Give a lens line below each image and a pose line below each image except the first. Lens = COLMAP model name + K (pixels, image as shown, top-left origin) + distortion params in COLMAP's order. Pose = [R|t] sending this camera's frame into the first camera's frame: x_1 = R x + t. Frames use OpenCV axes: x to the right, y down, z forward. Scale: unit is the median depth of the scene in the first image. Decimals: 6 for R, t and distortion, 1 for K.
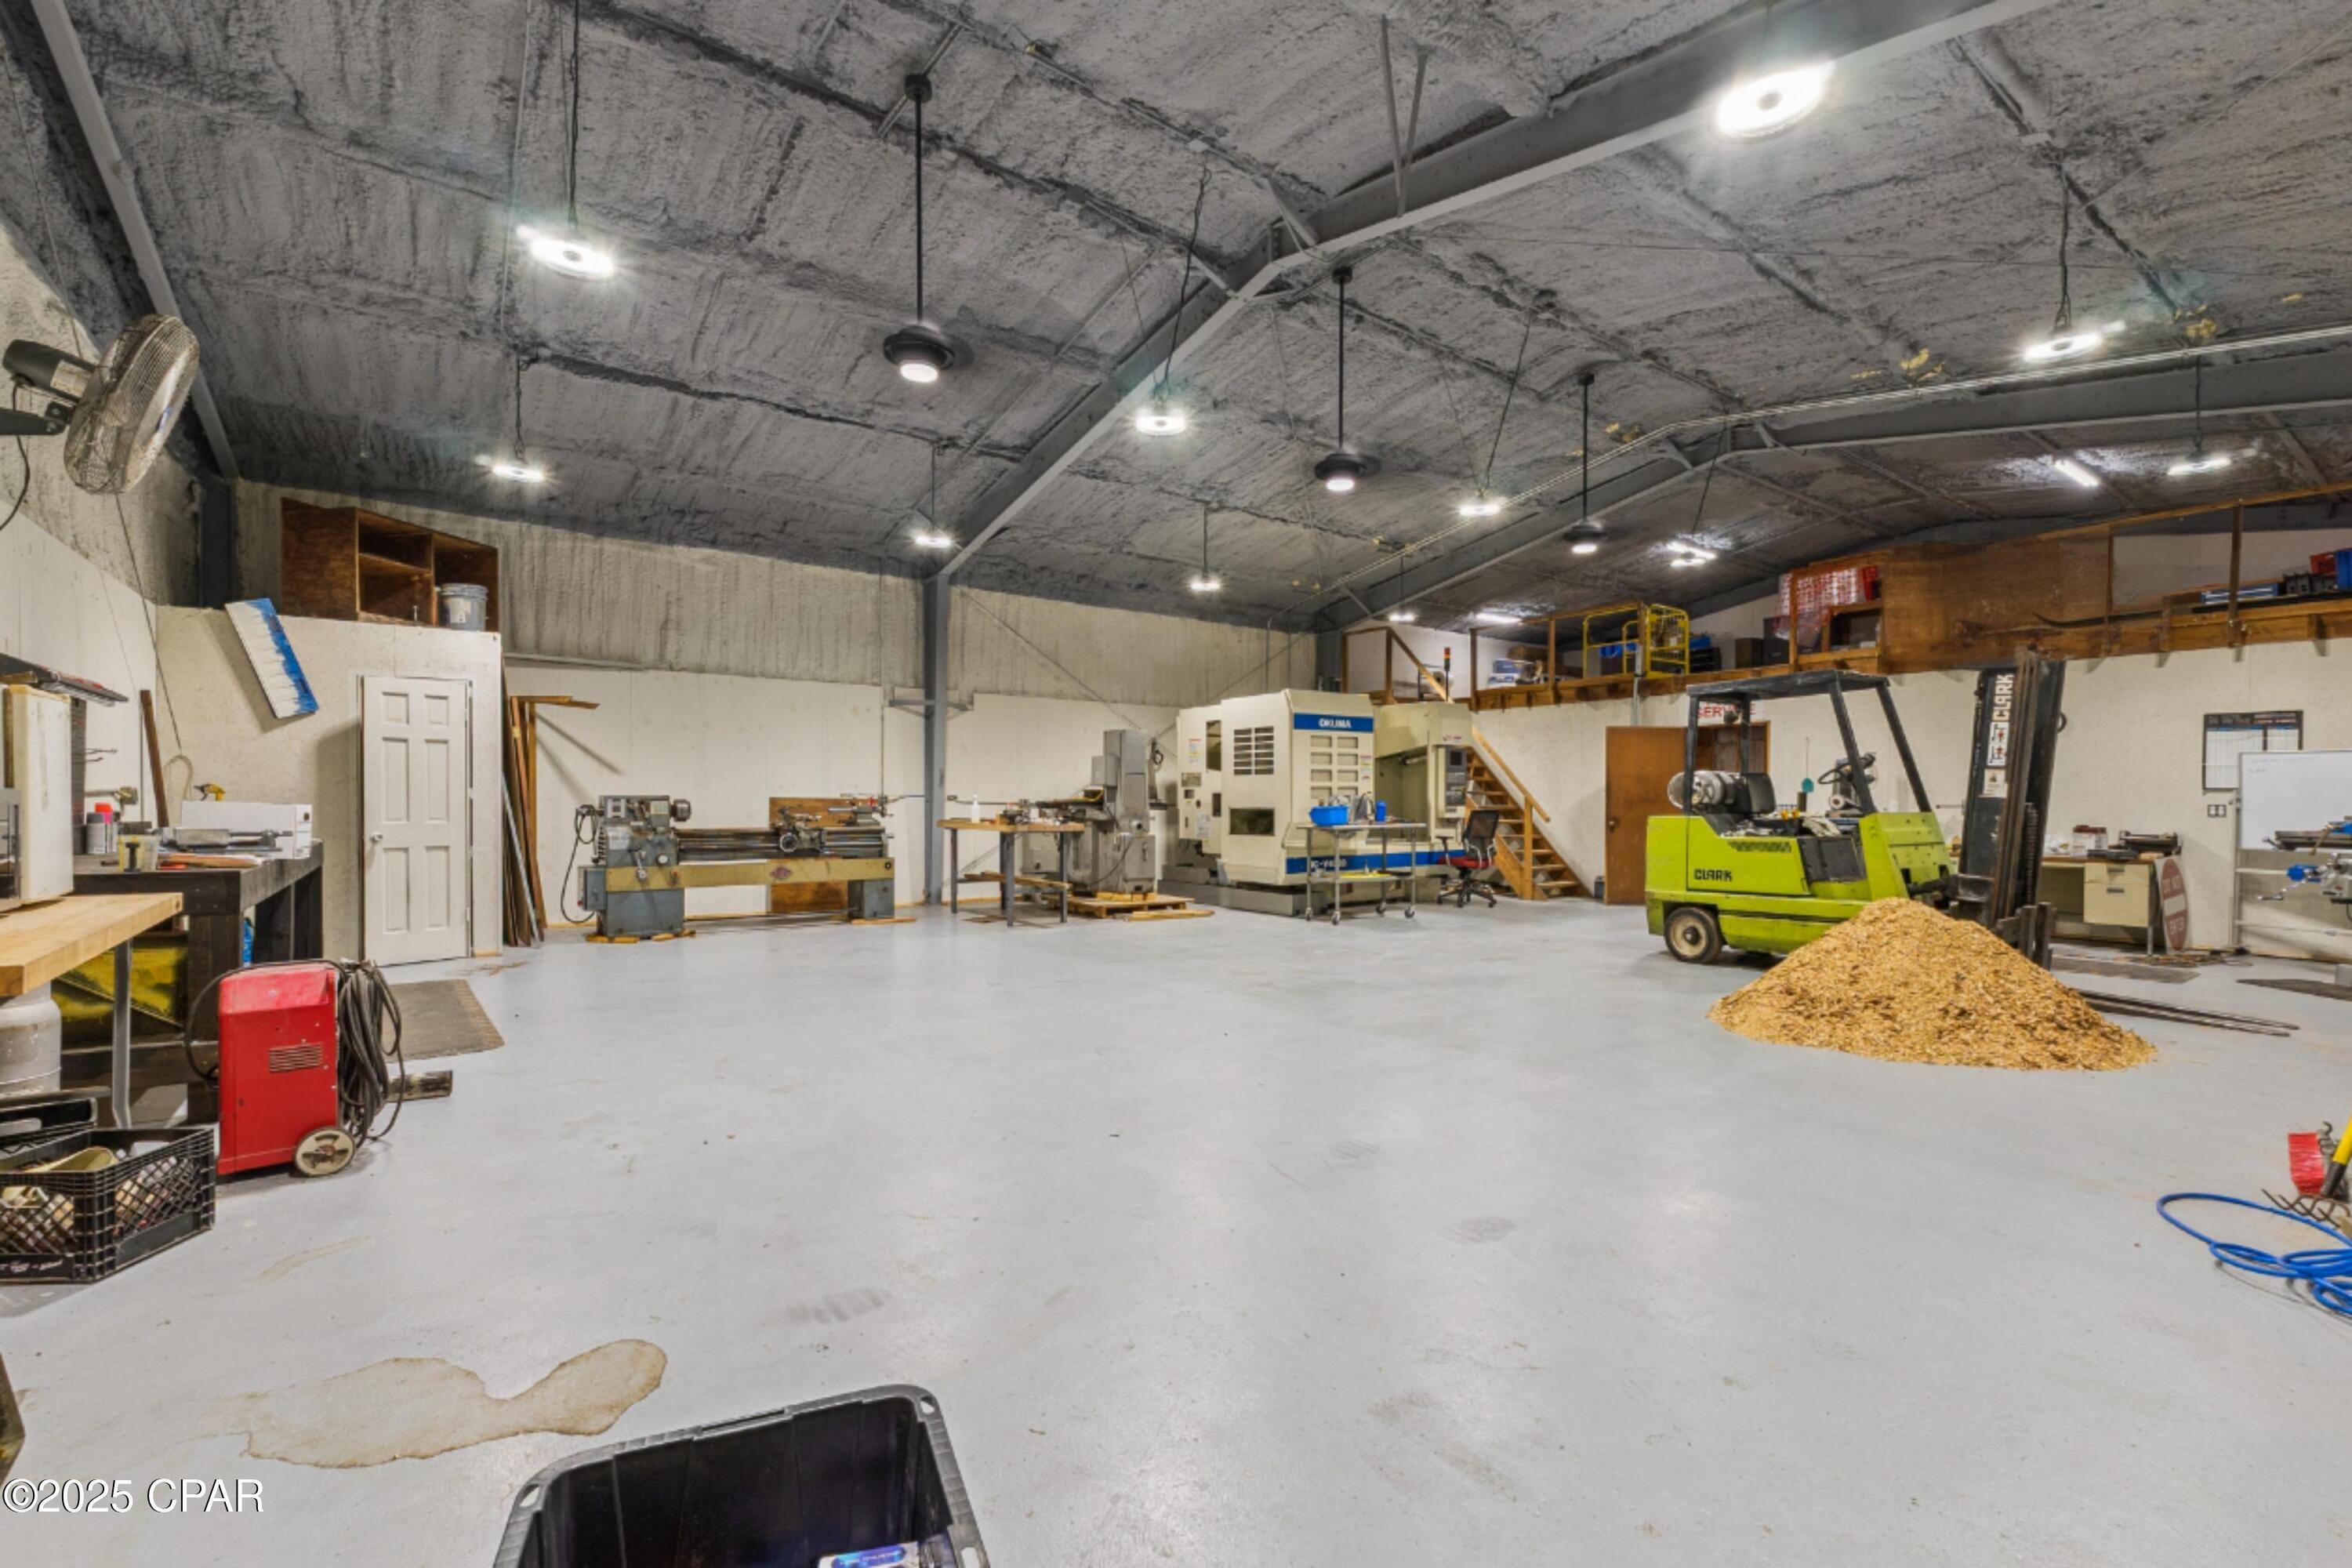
lens RADIAL K [[1041.4, 0, 1186.6], [0, 1041.4, 807.1], [0, 0, 1]] dist [-0.003517, -0.000297]
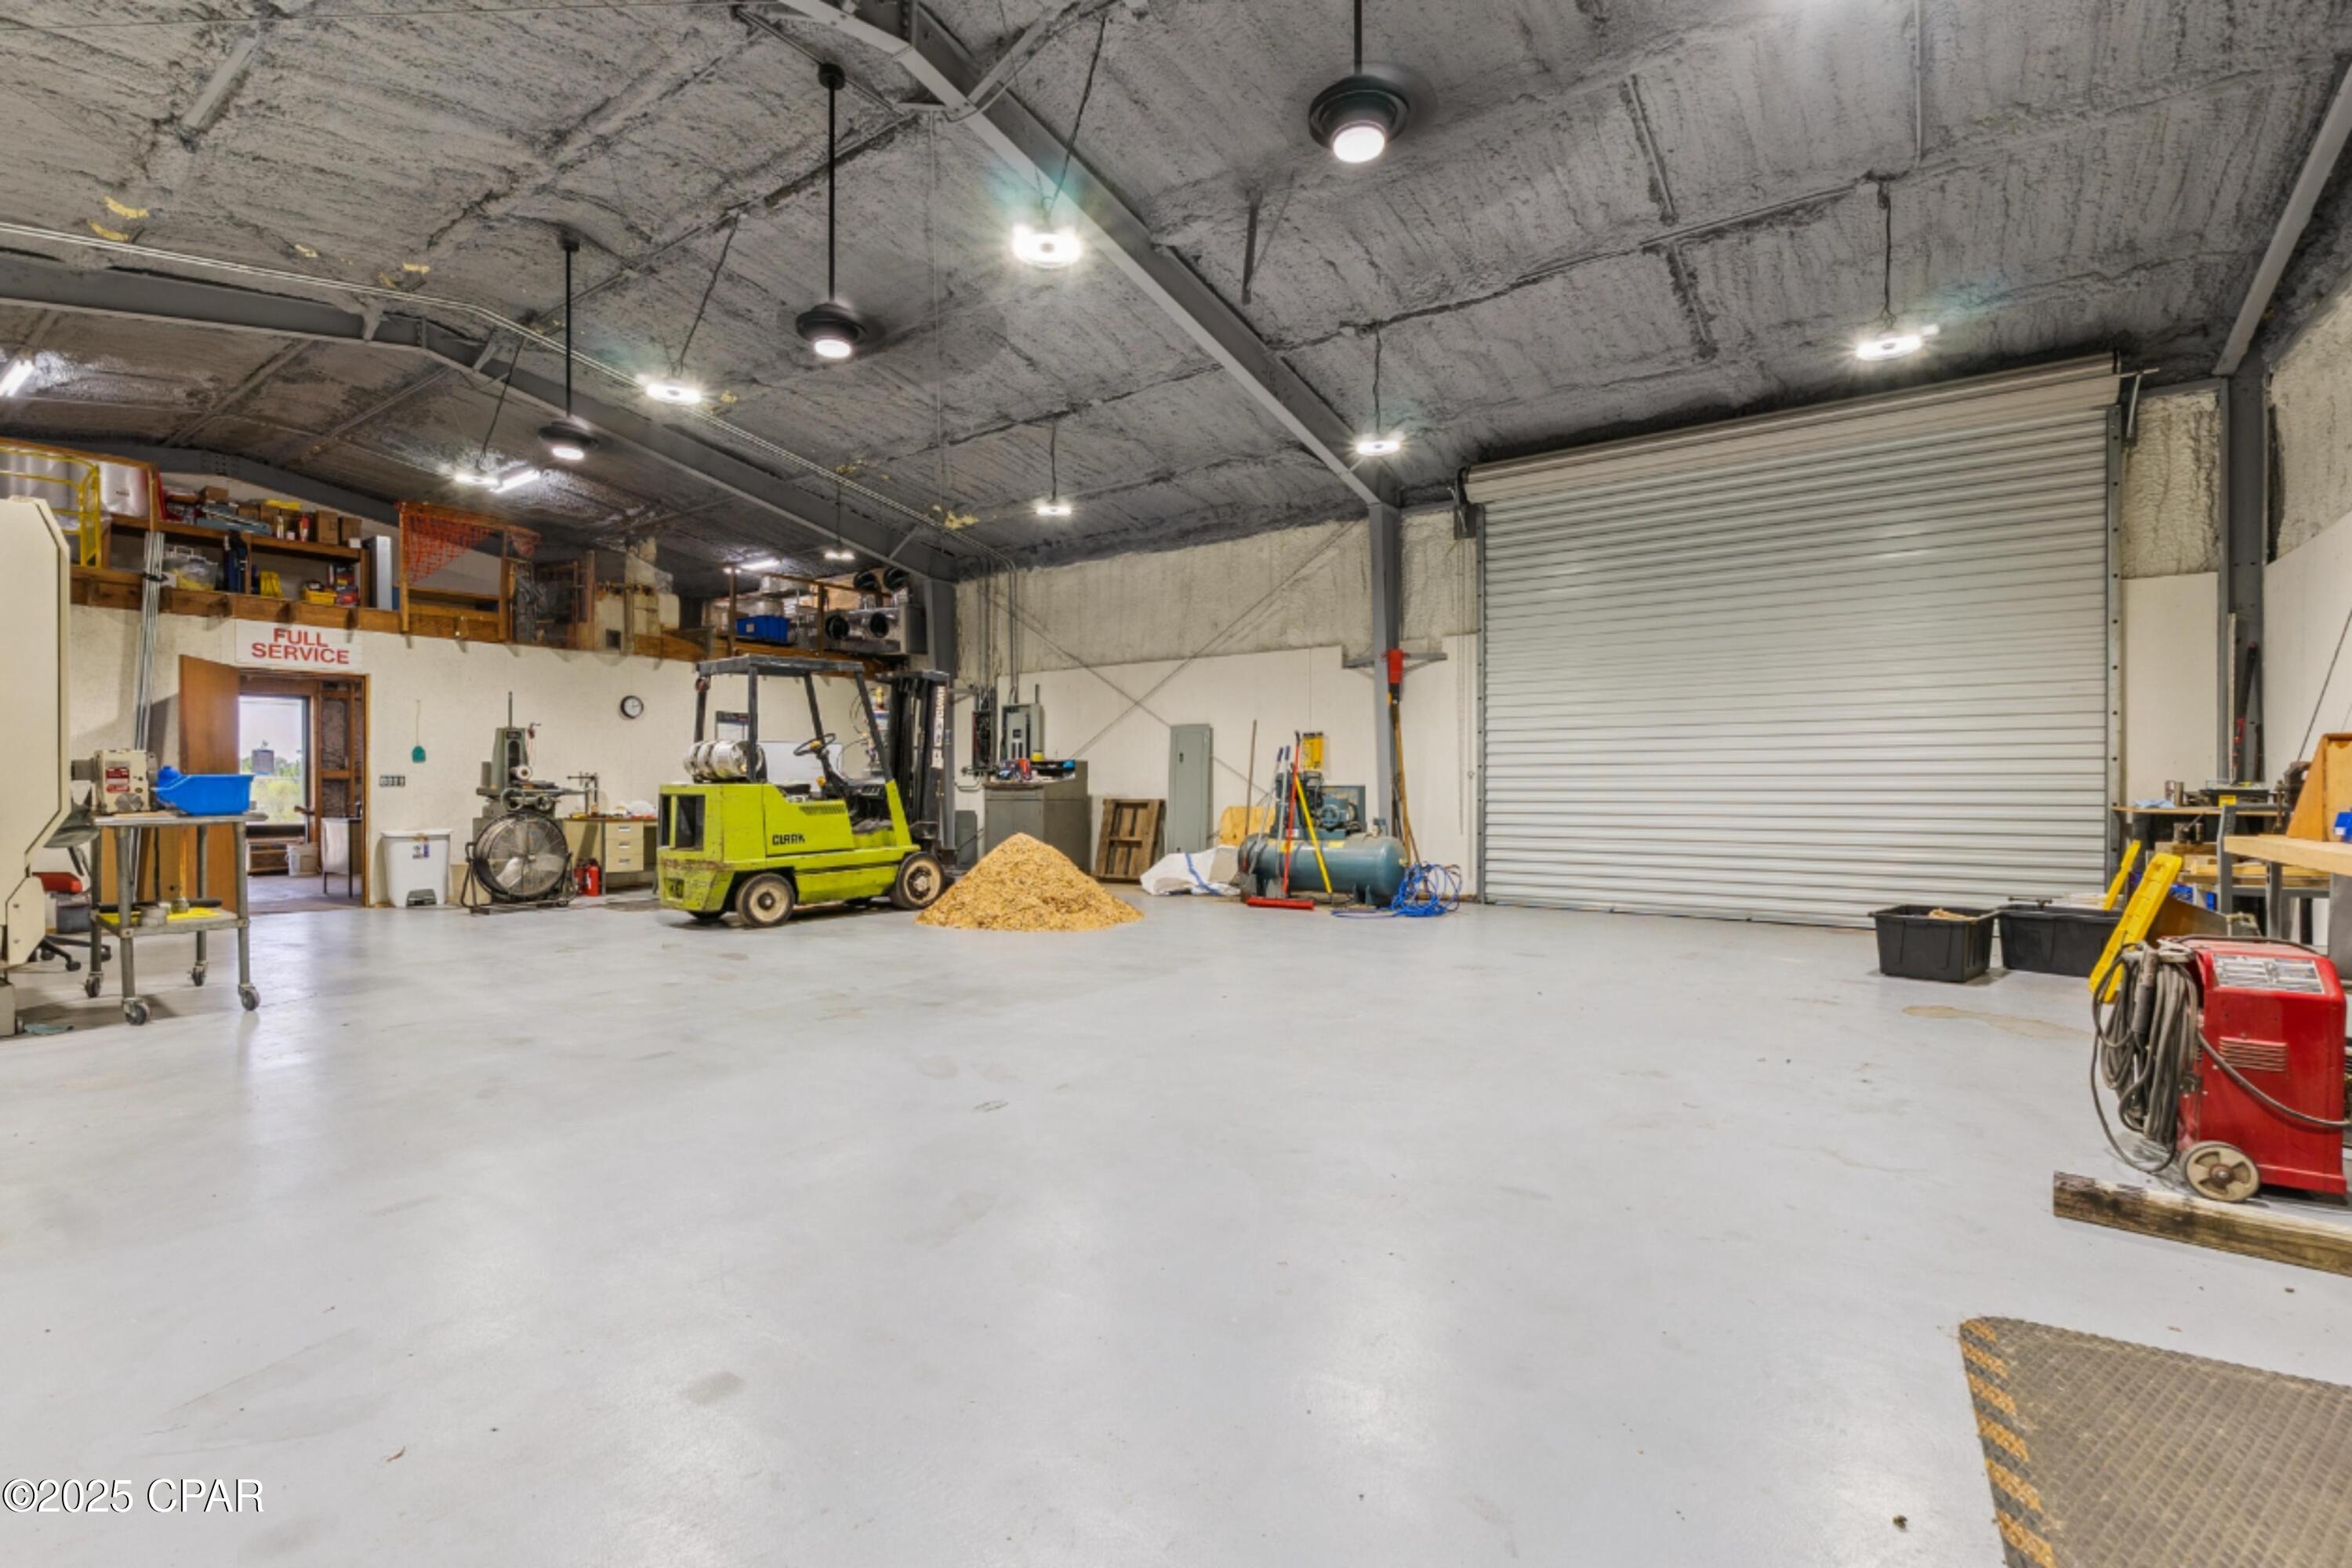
lens RADIAL K [[1041.4, 0, 1187.2], [0, 1041.4, 777.0], [0, 0, 1]] dist [-0.003517, -0.000297]
pose [[-0.321331, -0.001178, 0.946966, -0.642735], [-0.002255, 0.999997, 0.000479, -0.000006], [-0.946964, -0.001982, -0.321333, 0.960215]]
